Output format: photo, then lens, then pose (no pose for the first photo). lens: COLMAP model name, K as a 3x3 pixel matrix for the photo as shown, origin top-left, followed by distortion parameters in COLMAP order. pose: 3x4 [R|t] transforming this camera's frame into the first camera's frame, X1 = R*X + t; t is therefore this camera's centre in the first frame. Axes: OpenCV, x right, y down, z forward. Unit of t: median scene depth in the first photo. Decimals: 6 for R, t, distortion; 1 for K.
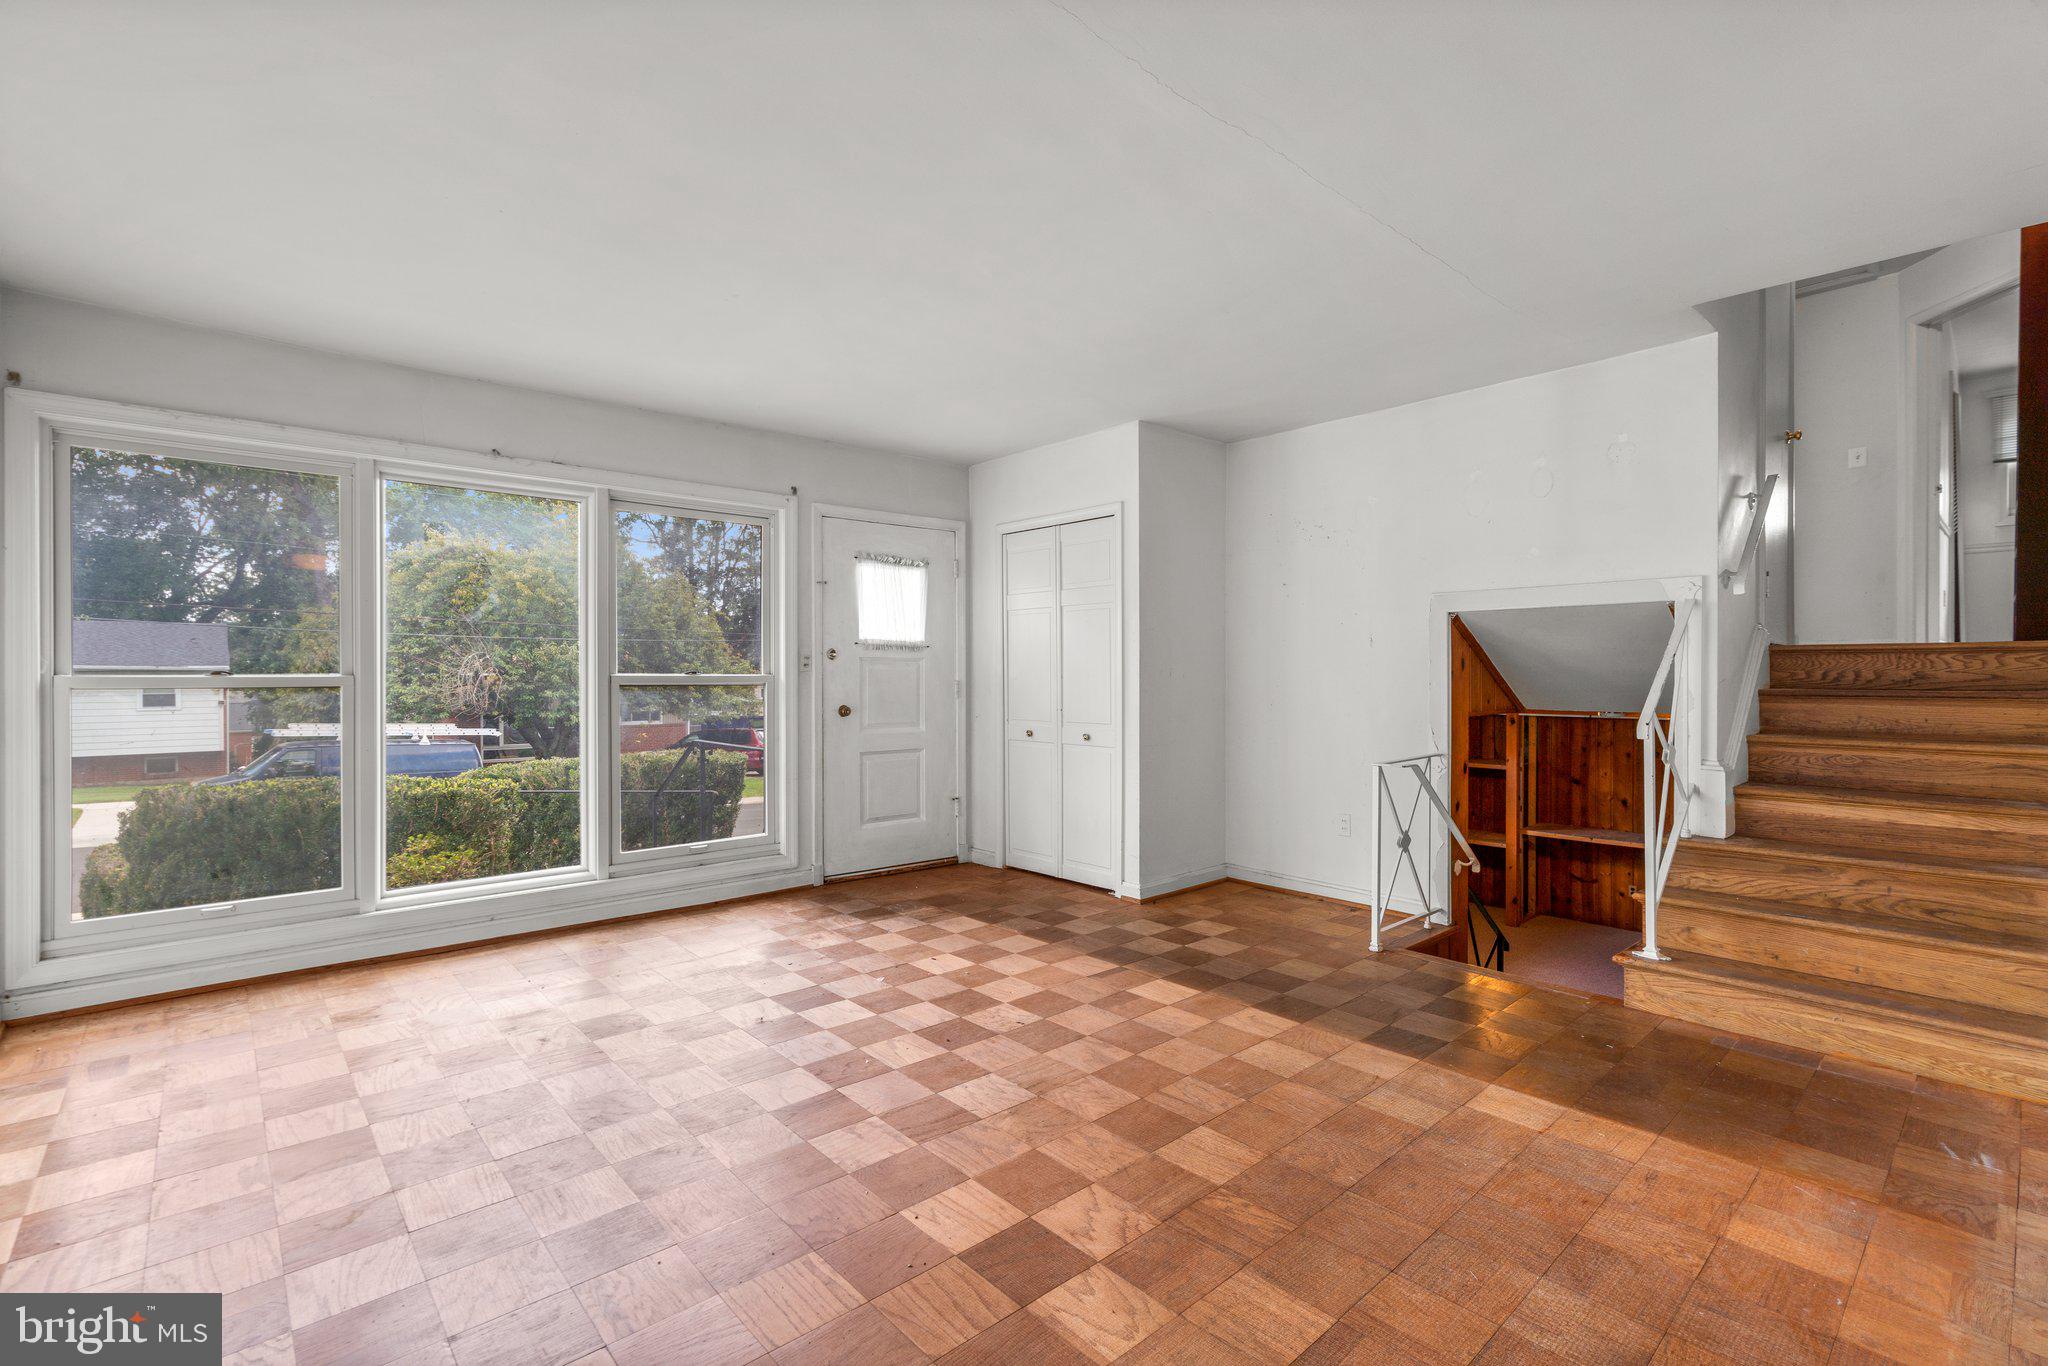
lens RADIAL K [[929.7, 0, 1026.5], [0, 929.7, 676.3], [0, 0, 1]] dist [-0.012504, 0.002054]
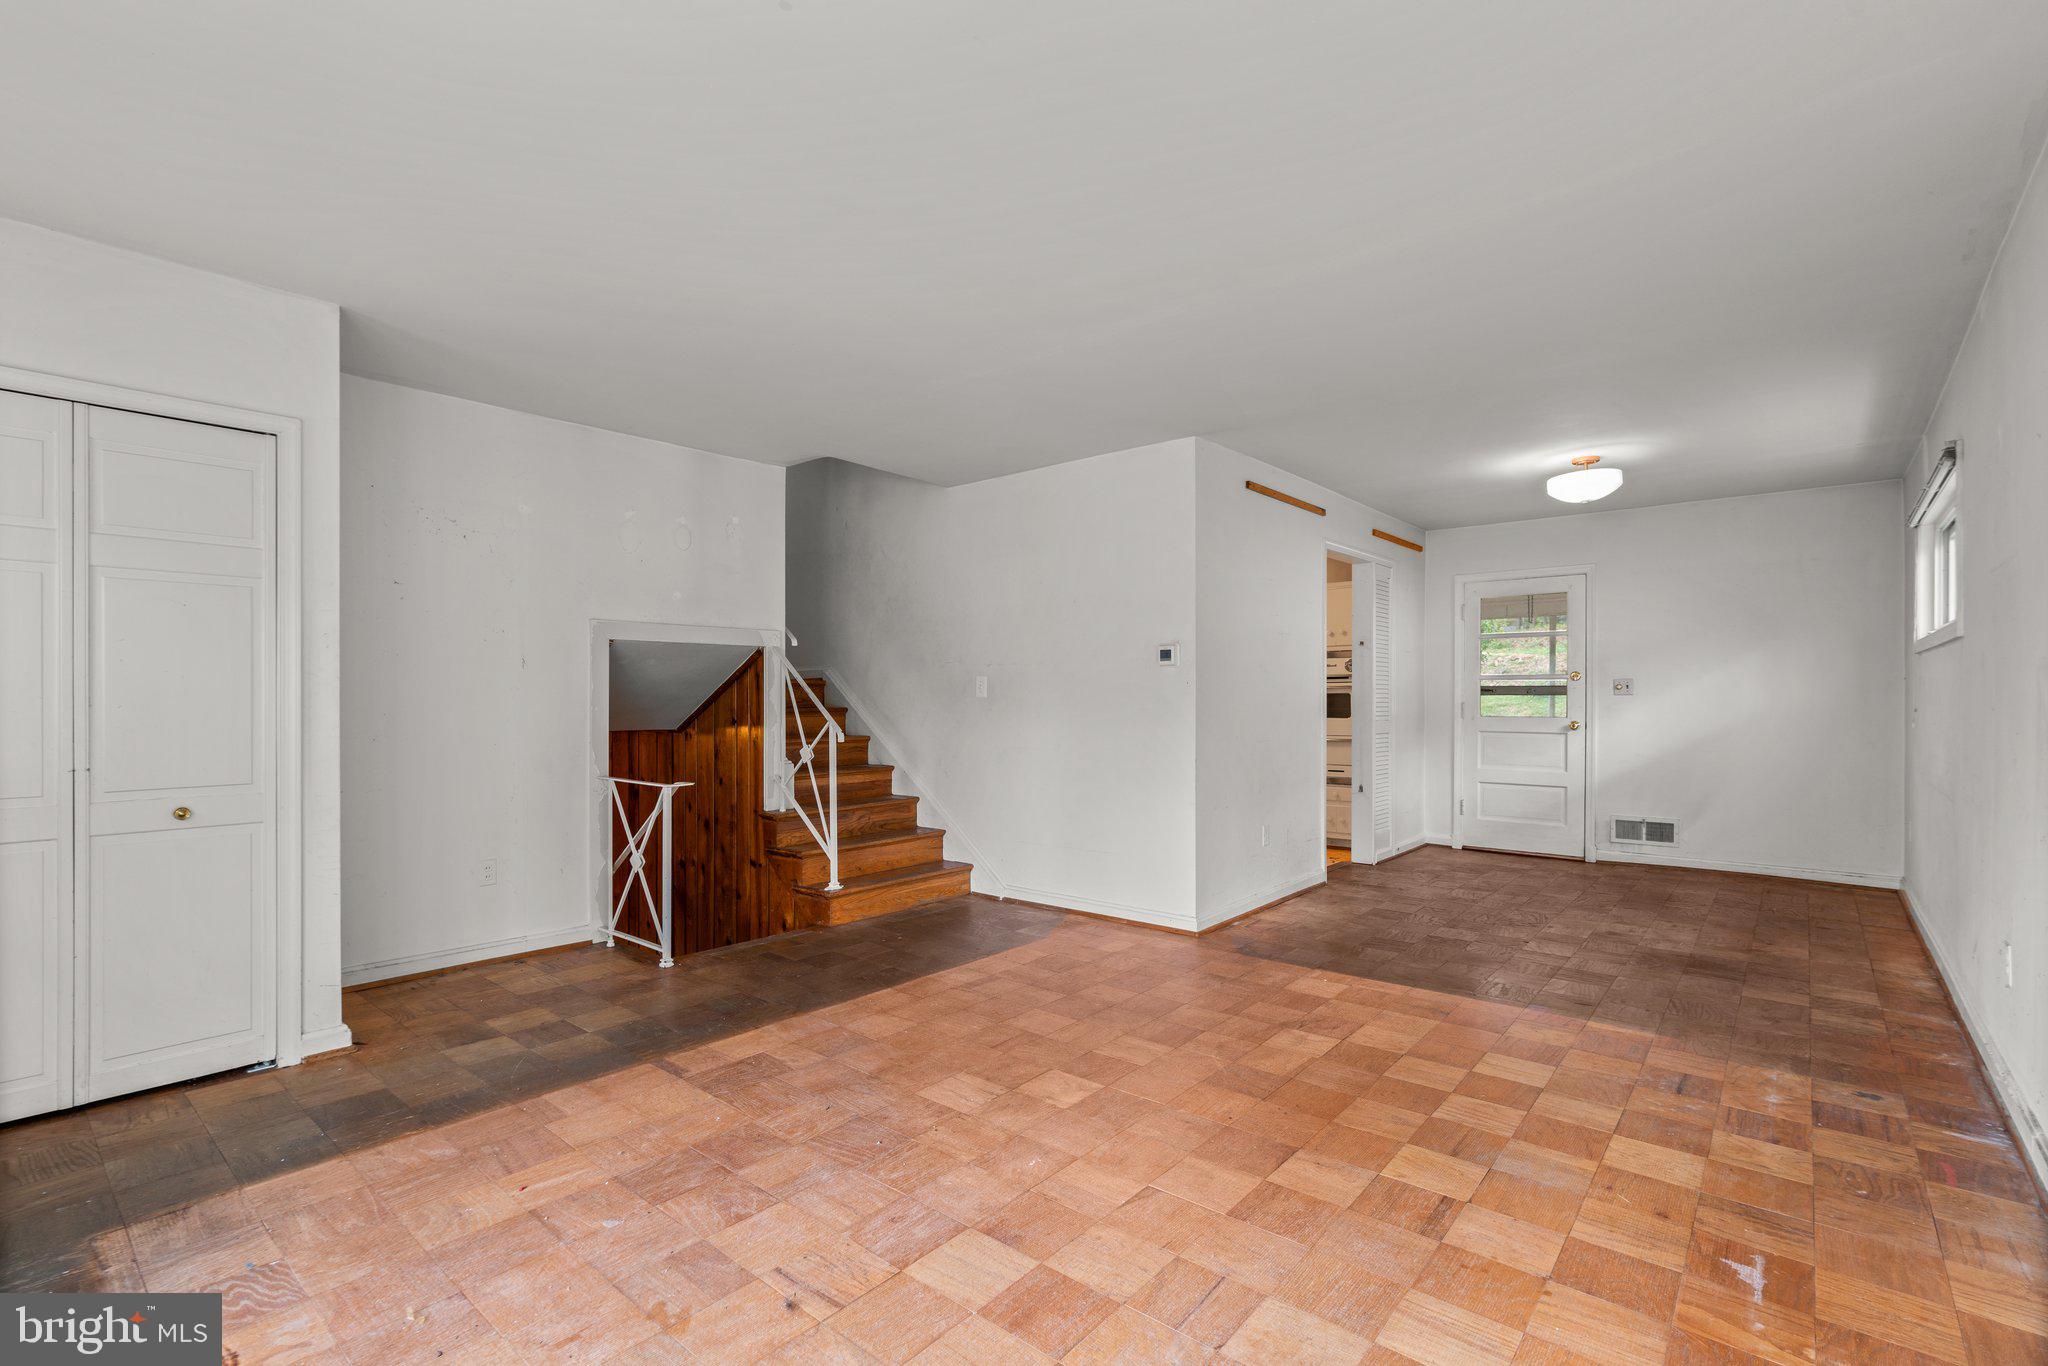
lens RADIAL K [[929.7, 0, 1013.7], [0, 929.7, 697.3], [0, 0, 1]] dist [-0.012504, 0.002054]
pose [[-0.135480, 0.003022, 0.990775, -0.512828], [0.005674, 0.999981, -0.002274, 0.000931], [-0.990764, 0.005313, -0.135495, 0.555592]]
